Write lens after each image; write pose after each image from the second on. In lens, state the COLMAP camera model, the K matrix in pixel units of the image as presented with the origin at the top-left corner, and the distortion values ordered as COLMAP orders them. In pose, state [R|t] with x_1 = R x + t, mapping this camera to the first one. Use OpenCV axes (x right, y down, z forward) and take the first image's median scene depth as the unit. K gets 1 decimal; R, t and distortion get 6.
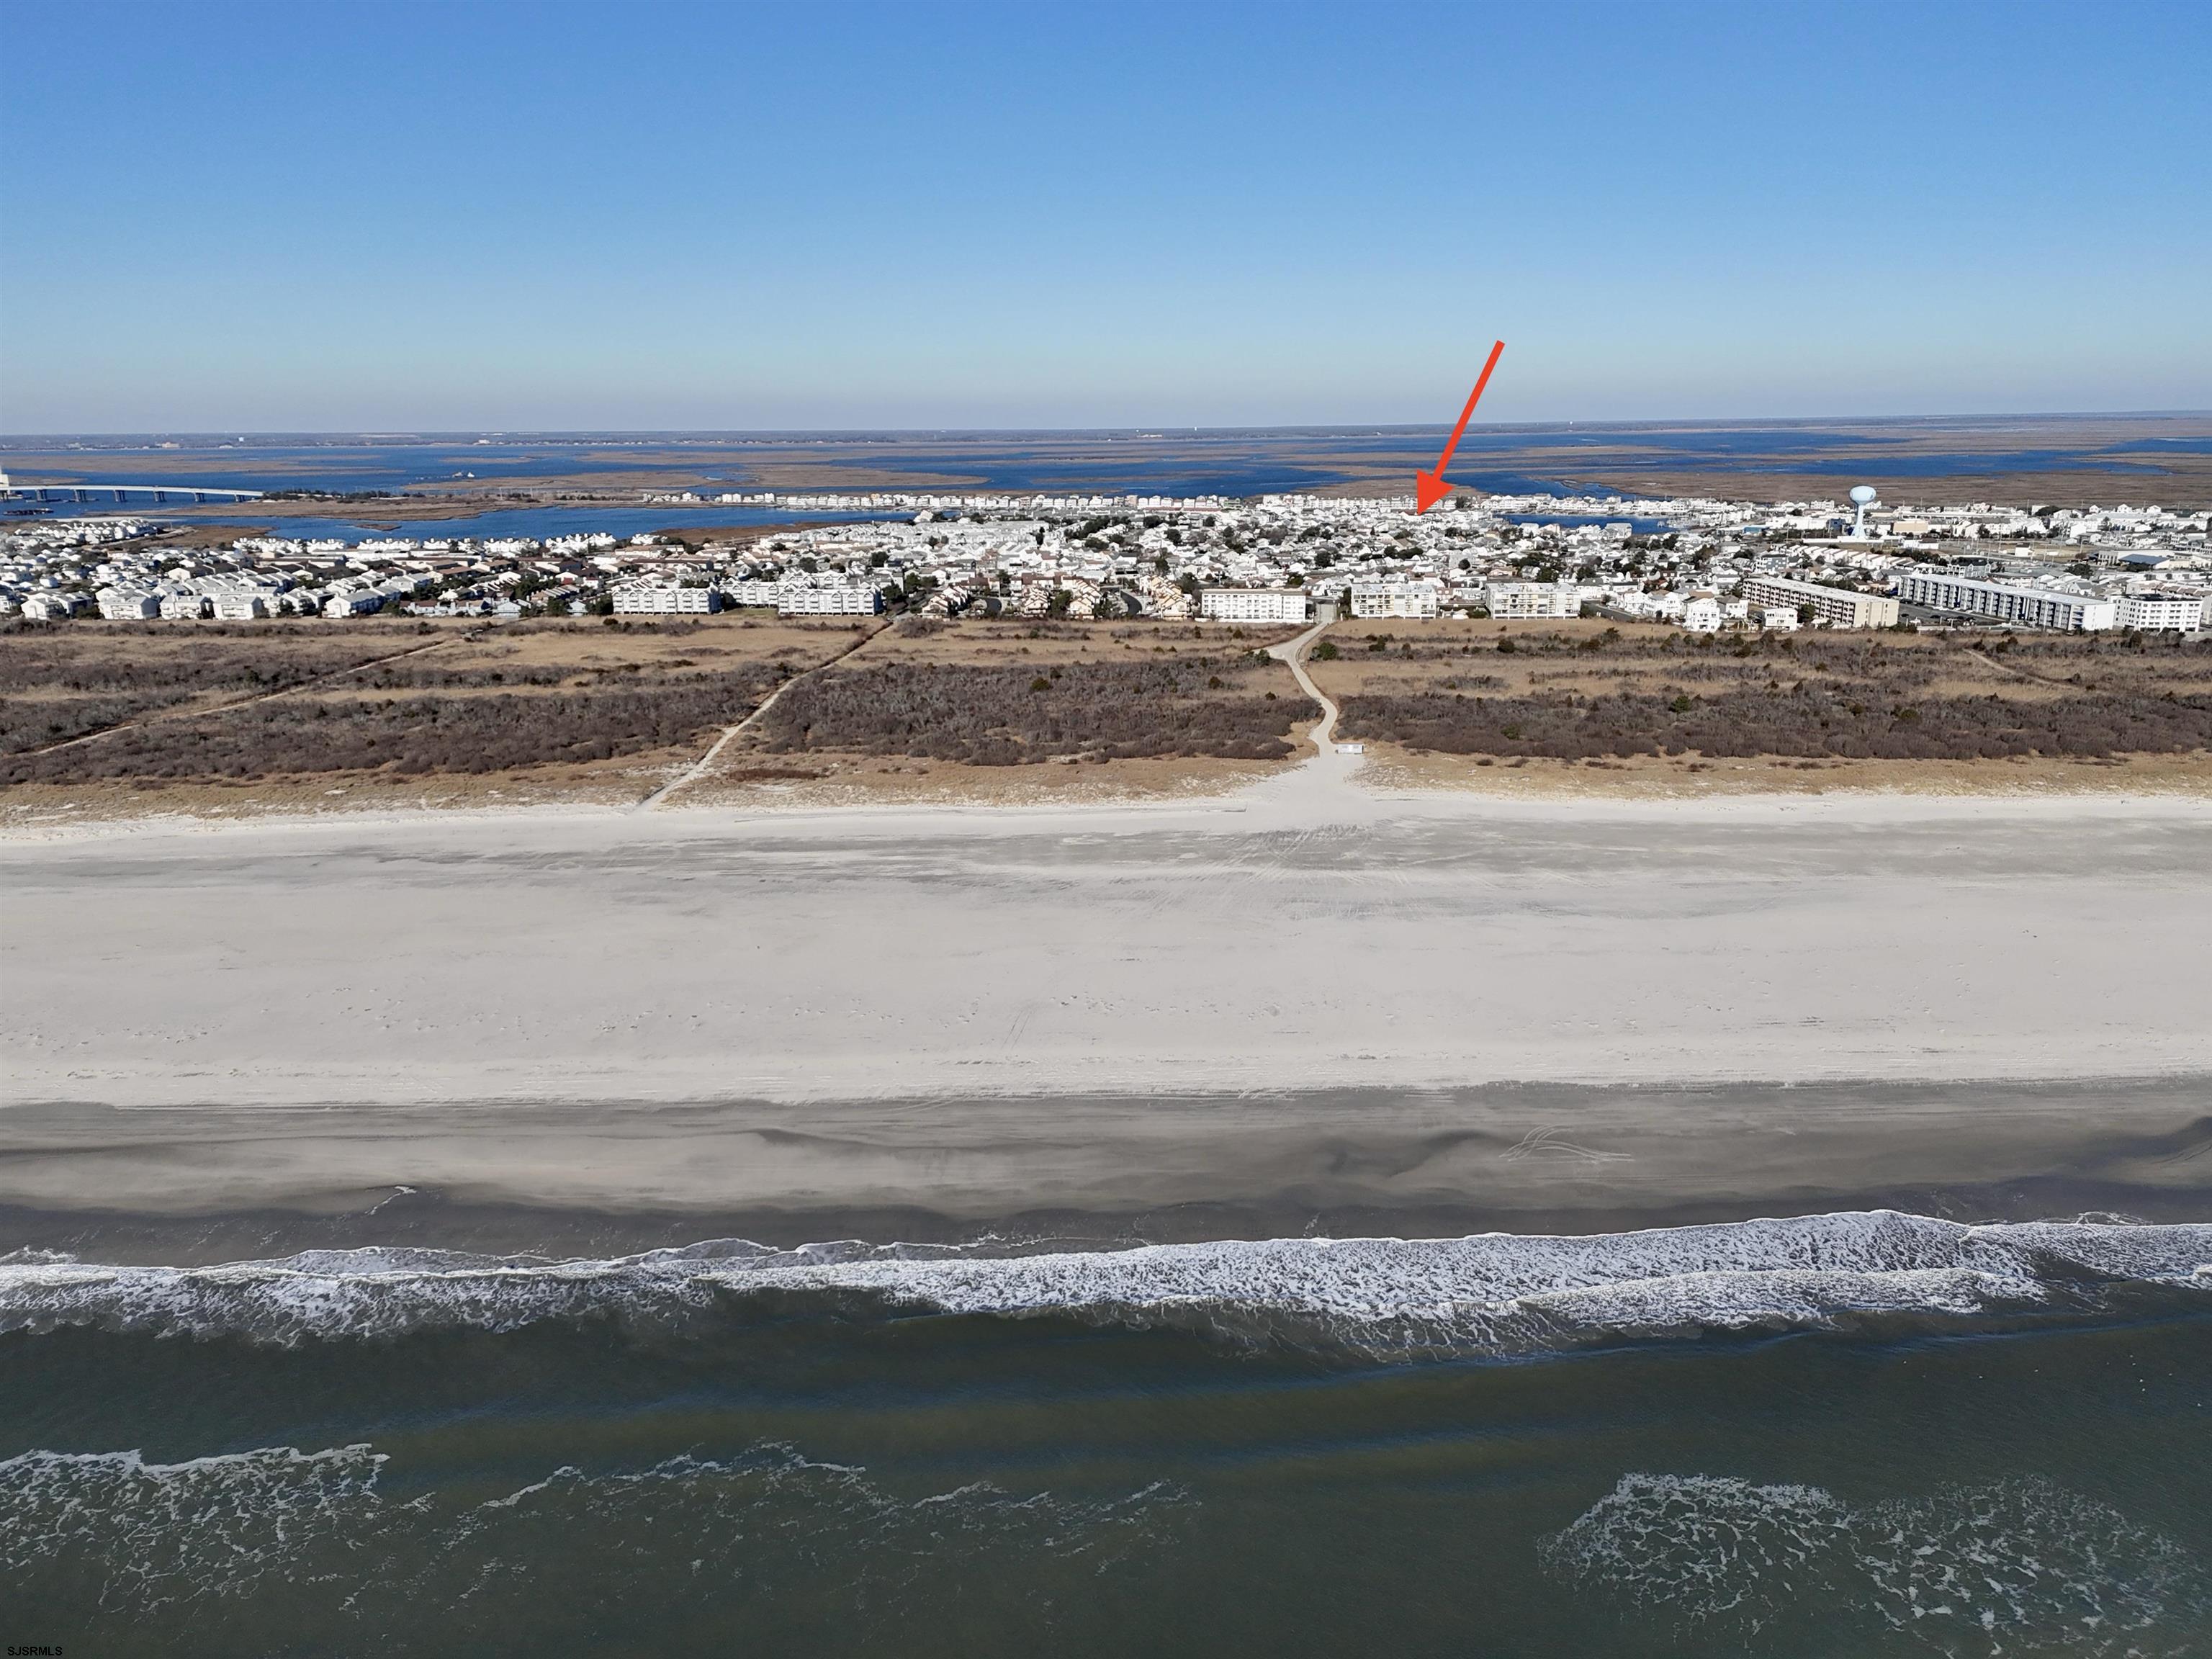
lens RADIAL K [[1609.2, 0, 1110.3], [0, 1609.2, 825.3], [0, 0, 1]] dist [0.100185, -0.104214]
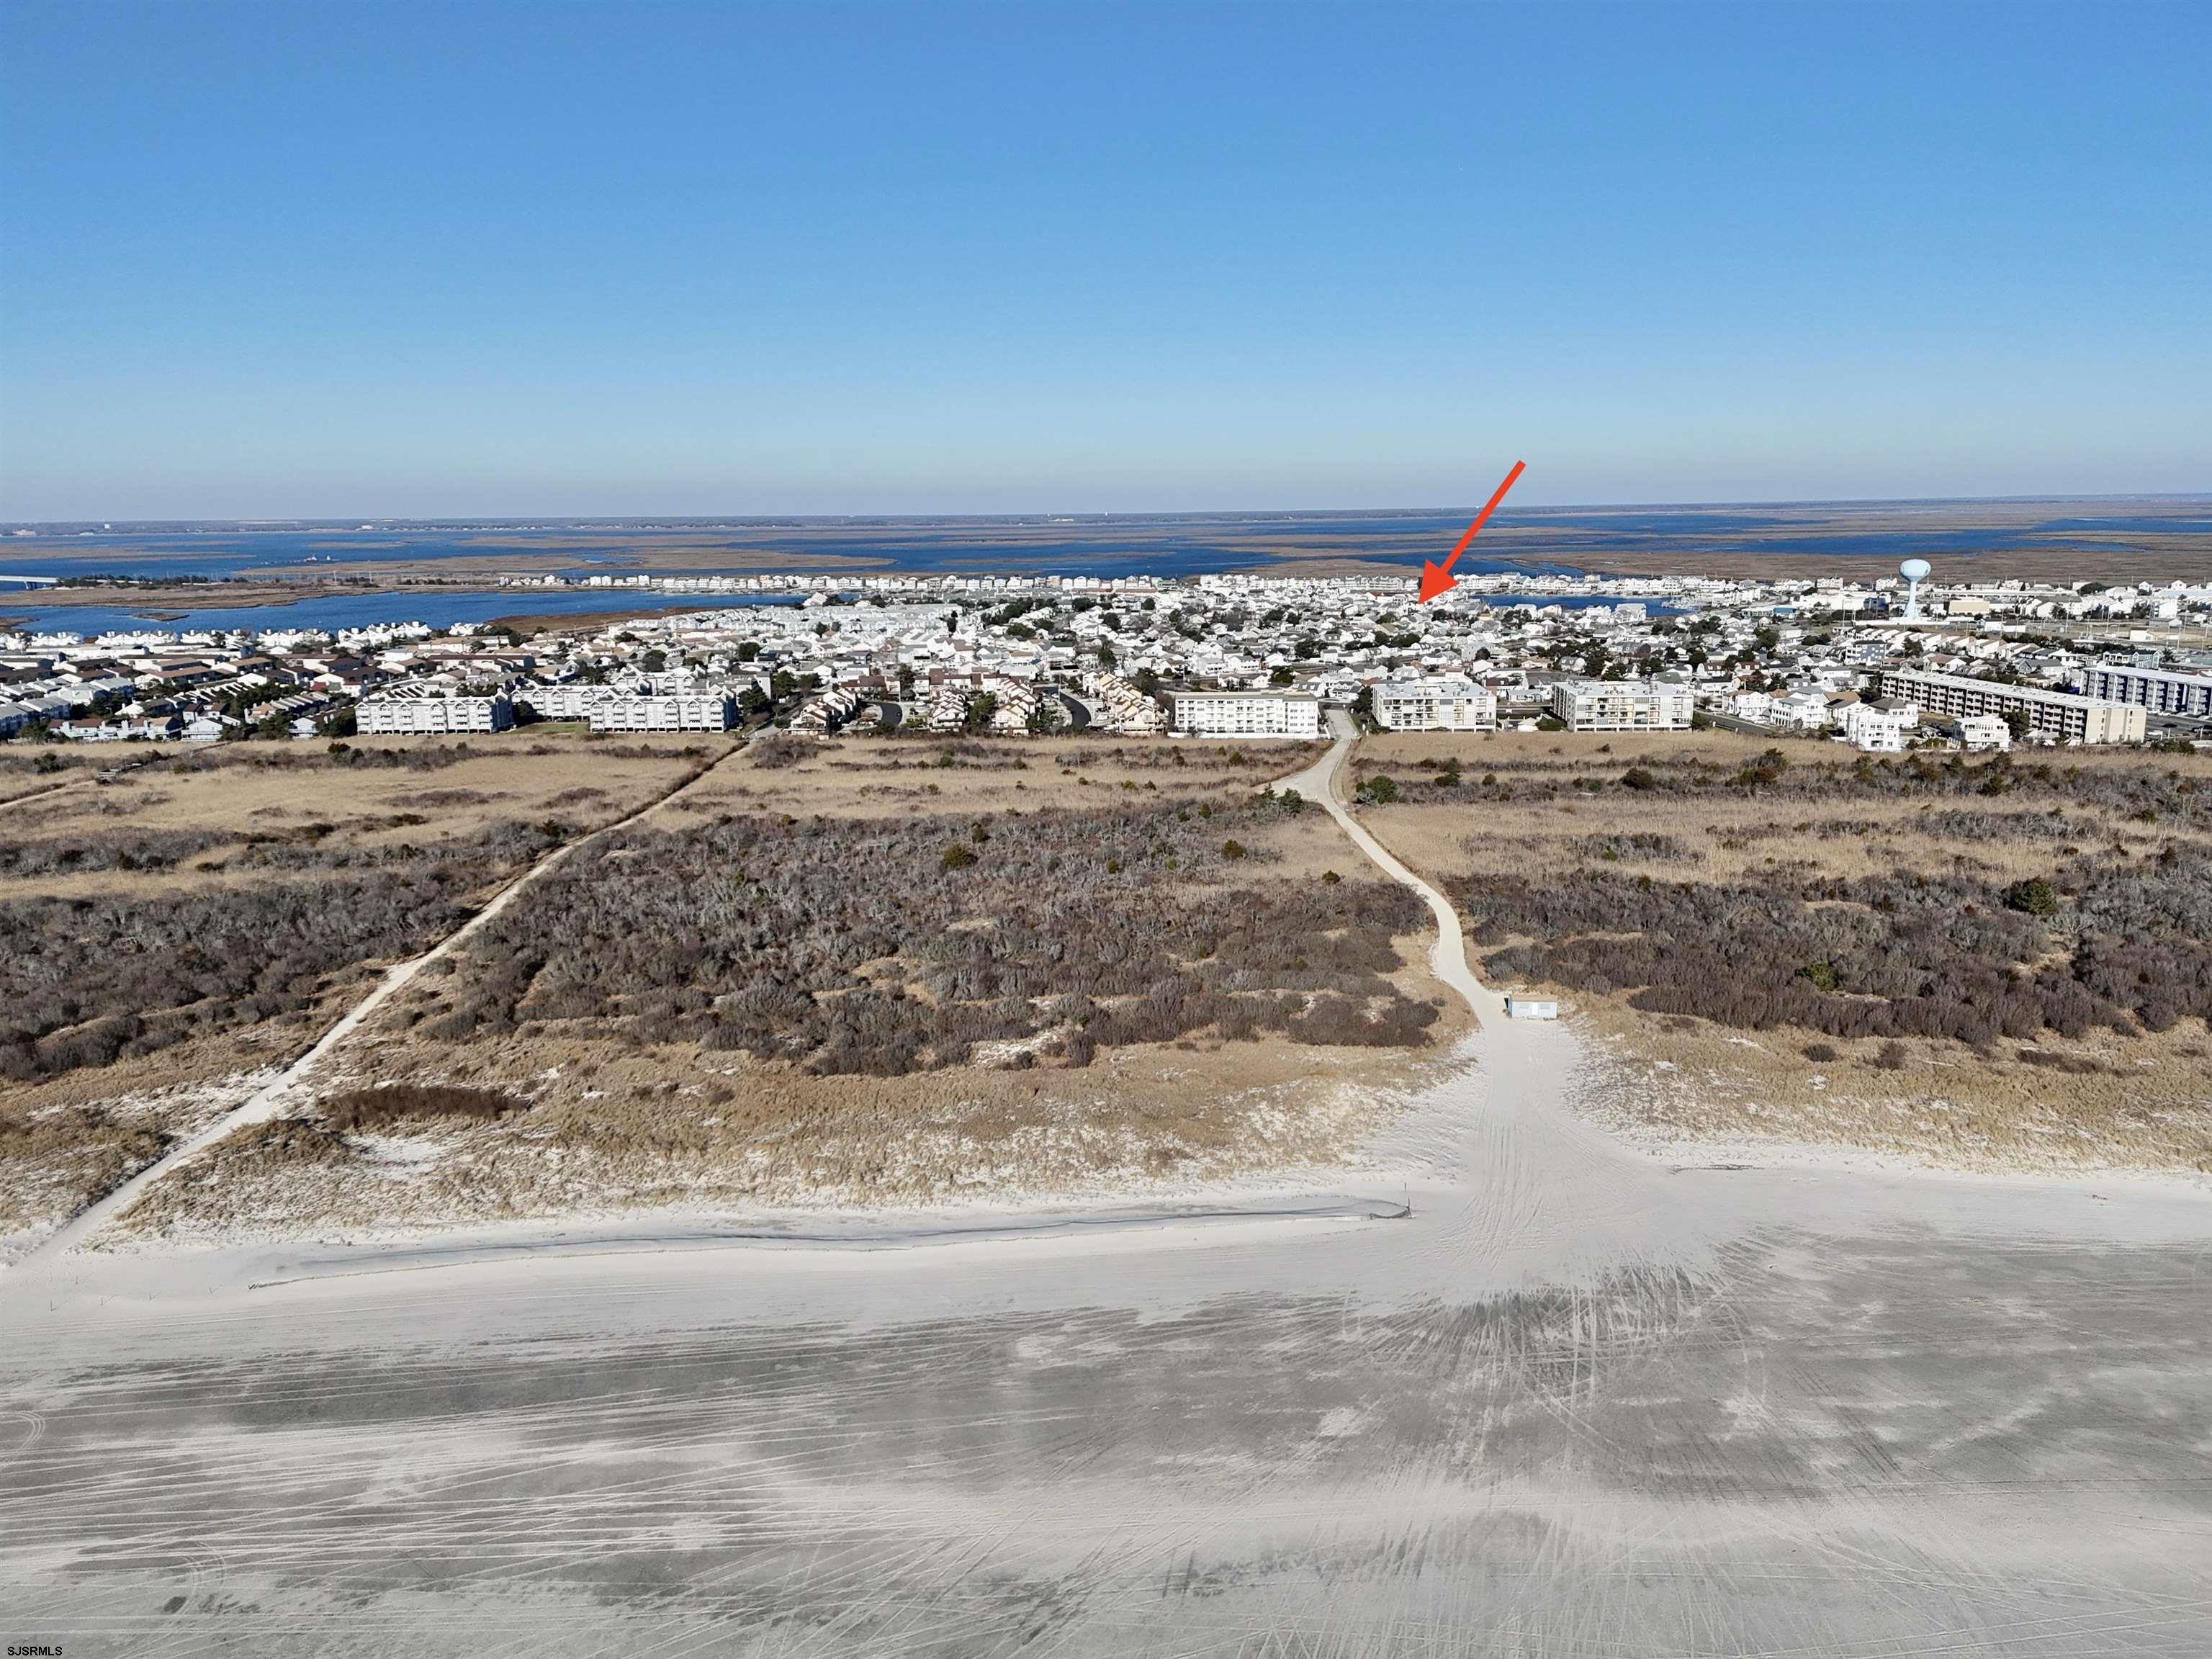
lens RADIAL K [[1609.2, 0, 1110.3], [0, 1609.2, 825.3], [0, 0, 1]] dist [0.100185, -0.104214]
pose [[0.998488, -0.012911, 0.053430, -0.009820], [0.015604, 0.998612, -0.050296, -0.038685], [-0.052706, 0.051053, 0.997304, 0.212856]]
